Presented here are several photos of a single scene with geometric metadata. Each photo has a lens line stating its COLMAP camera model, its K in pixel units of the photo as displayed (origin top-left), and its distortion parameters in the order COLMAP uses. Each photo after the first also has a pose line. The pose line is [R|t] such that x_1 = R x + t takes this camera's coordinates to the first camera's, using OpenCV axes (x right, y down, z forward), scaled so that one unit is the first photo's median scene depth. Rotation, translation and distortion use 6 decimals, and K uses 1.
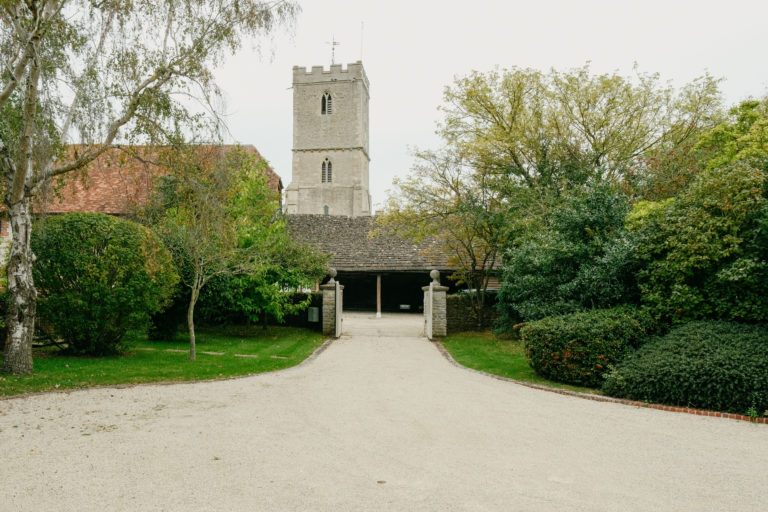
lens RADIAL K [[572.0, 0, 384.2], [0, 572.0, 276.8], [0, 0, 1]] dist [-0.006367, 0.001310]
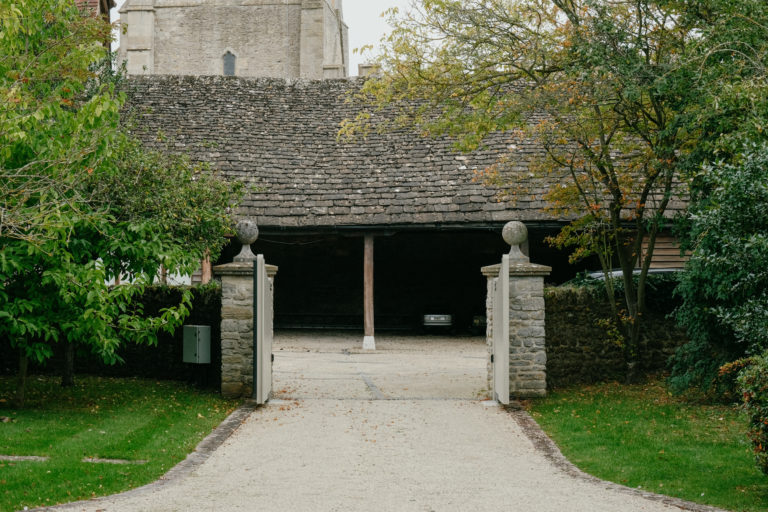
lens RADIAL K [[731.0, 0, 385.3], [0, 731.0, 245.3], [0, 0, 1]] dist [0.000764, 0.010273]
pose [[0.999470, -0.009478, 0.031143, -0.013516], [0.012762, 0.994177, -0.107001, 0.054993], [-0.029948, 0.107342, 0.993771, 0.513048]]
